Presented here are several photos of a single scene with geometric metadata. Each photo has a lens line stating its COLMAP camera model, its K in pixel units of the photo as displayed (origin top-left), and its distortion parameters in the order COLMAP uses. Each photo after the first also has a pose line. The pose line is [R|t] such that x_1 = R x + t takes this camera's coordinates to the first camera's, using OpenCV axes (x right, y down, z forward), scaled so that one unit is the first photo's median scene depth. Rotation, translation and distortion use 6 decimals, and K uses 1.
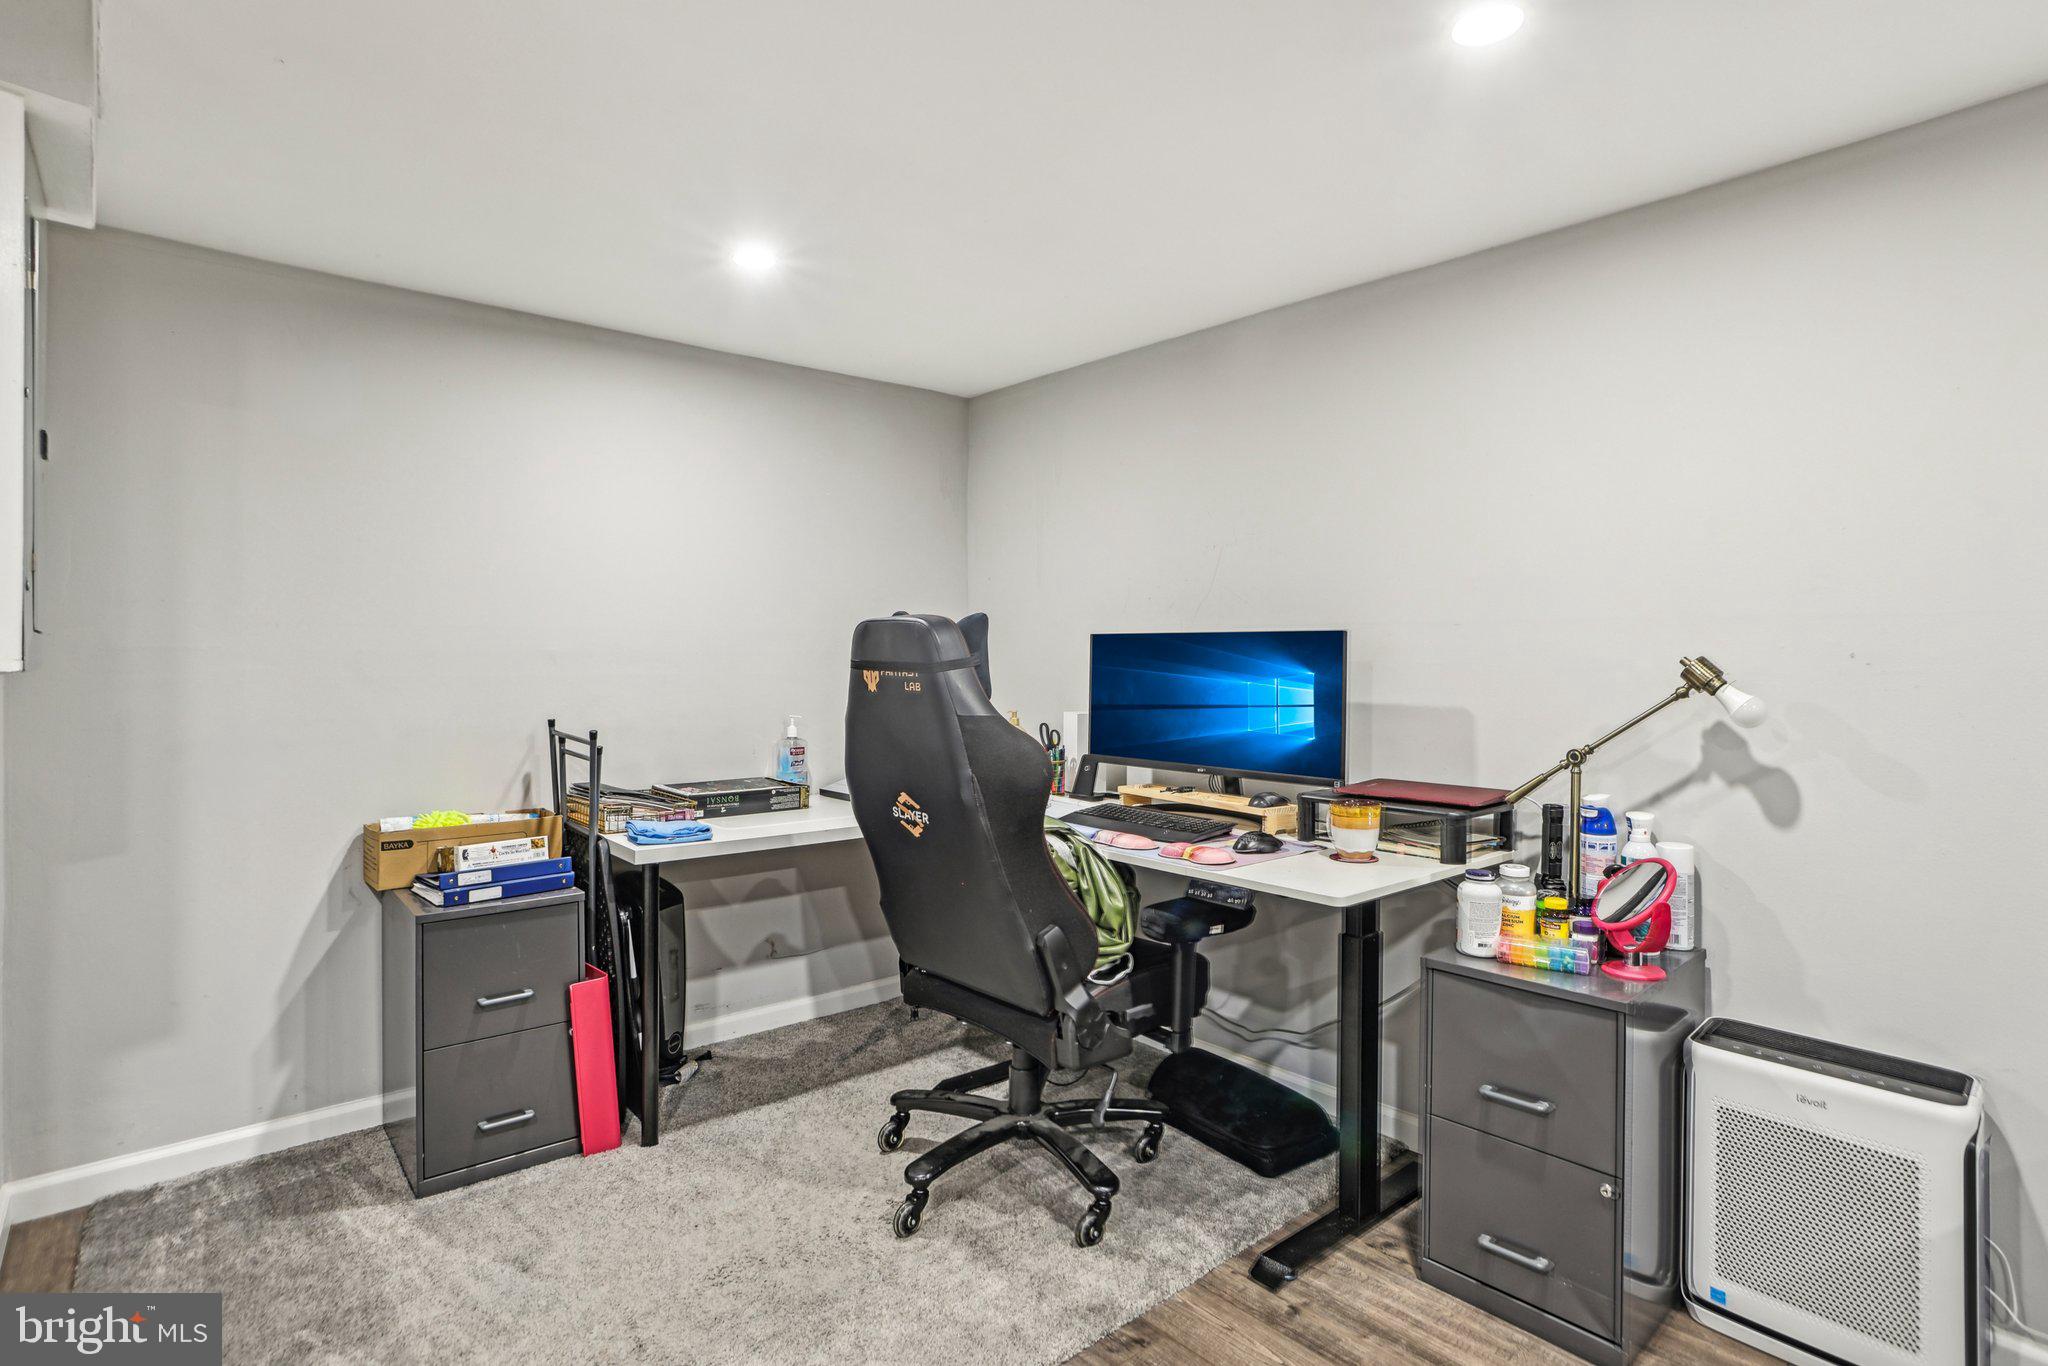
lens RADIAL K [[1021.8, 0, 1058.0], [0, 1021.8, 691.3], [0, 0, 1]] dist [0.001425, 0.040658]
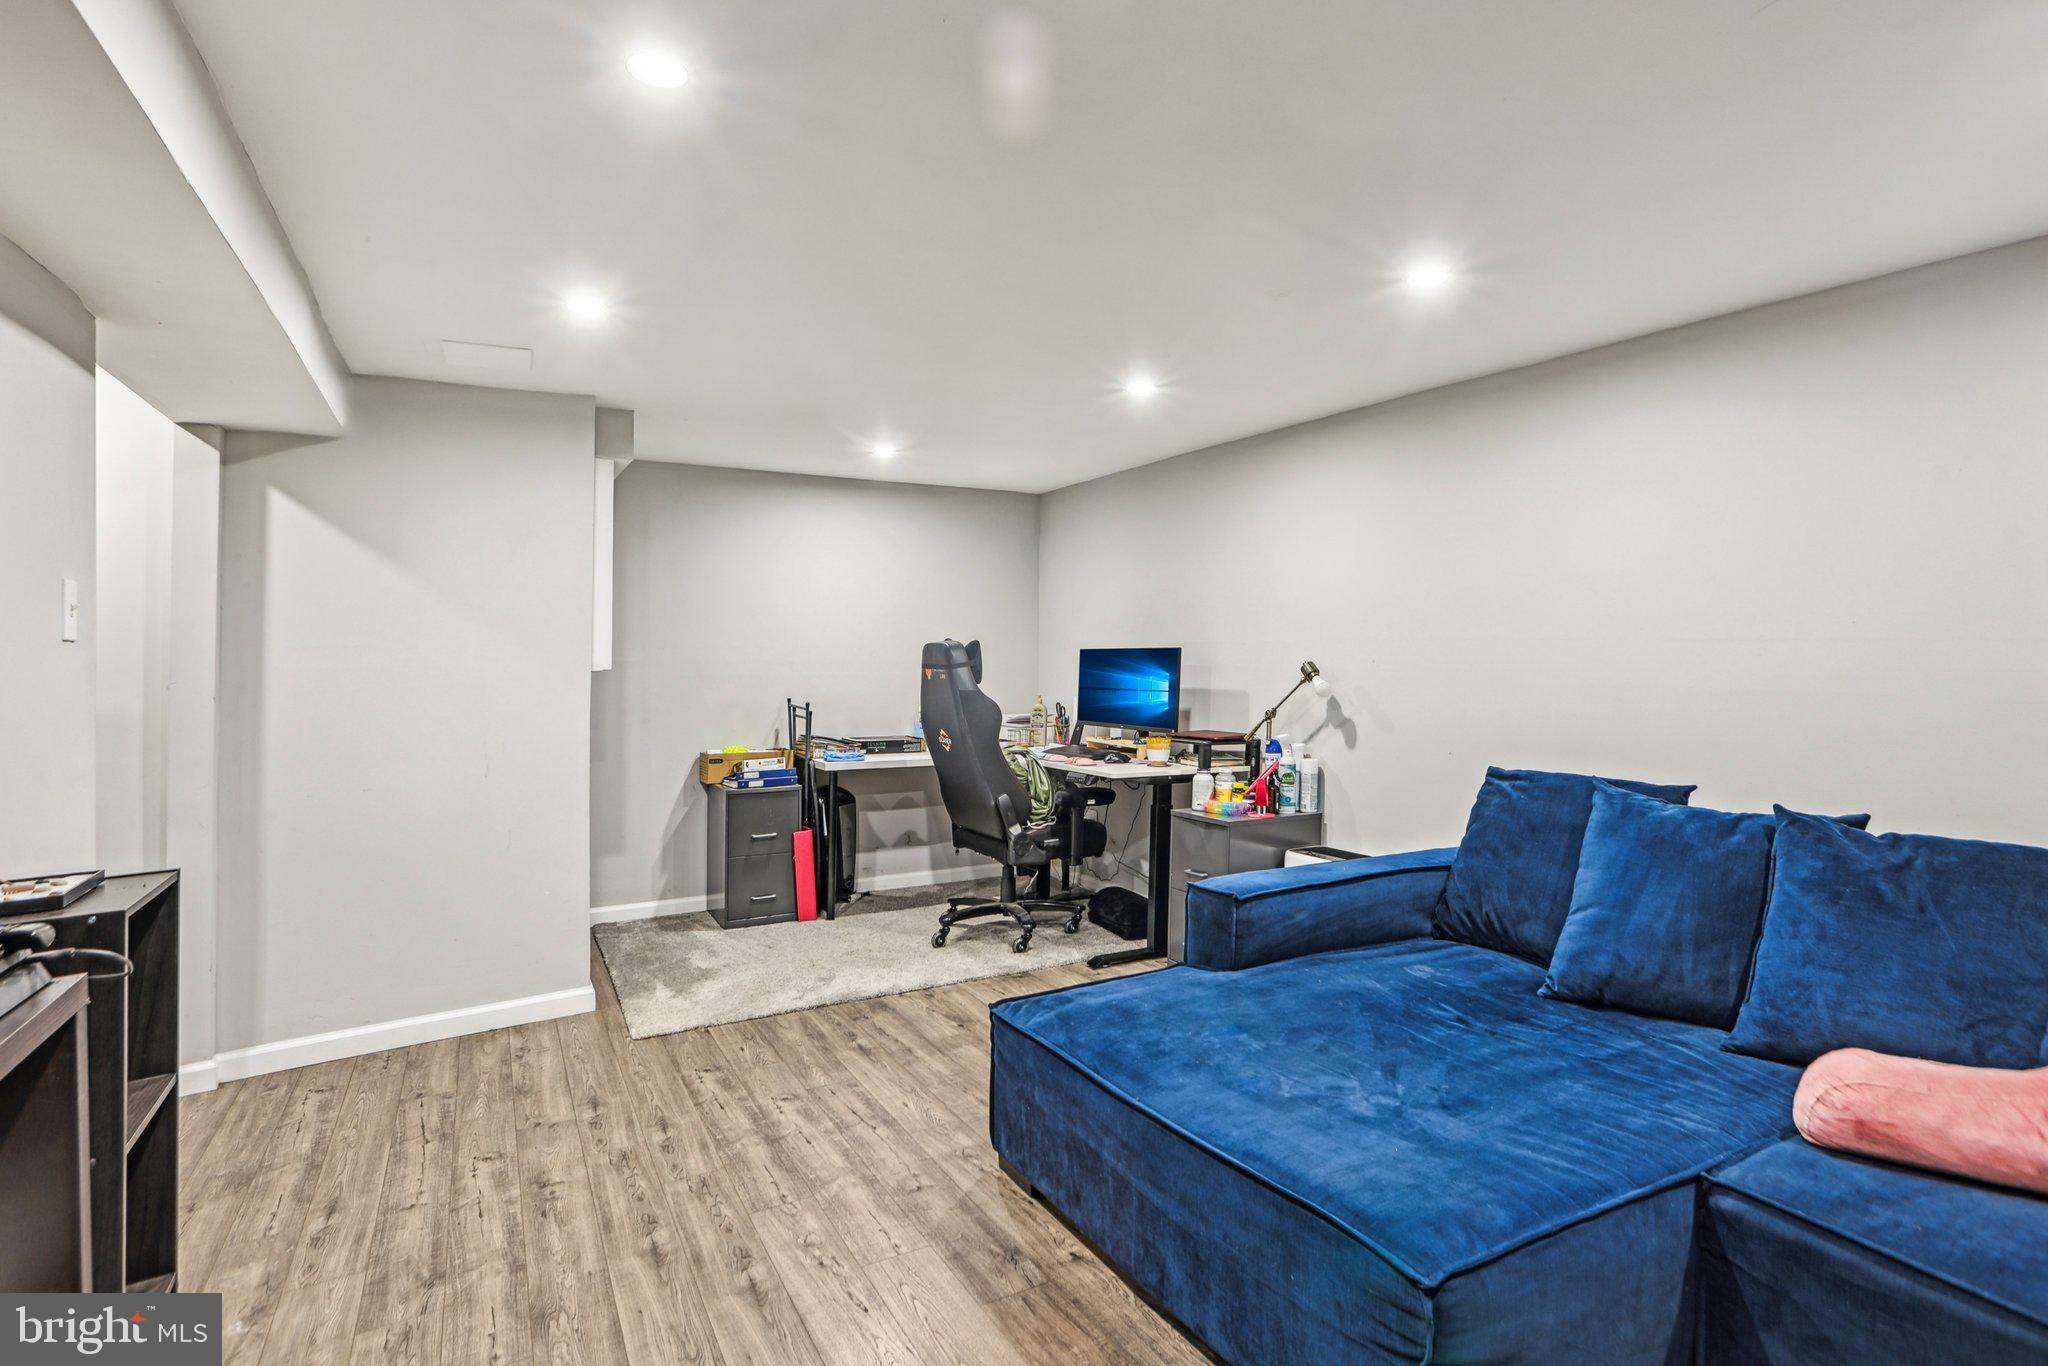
lens RADIAL K [[1014.6, 0, 1047.2], [0, 1014.6, 636.2], [0, 0, 1]] dist [-0.077406, 0.038483]
pose [[0.972711, -0.002884, -0.232004, 0.470543], [-0.013588, 0.997498, -0.069371, 0.047516], [0.231623, 0.070631, 0.970238, -0.826583]]
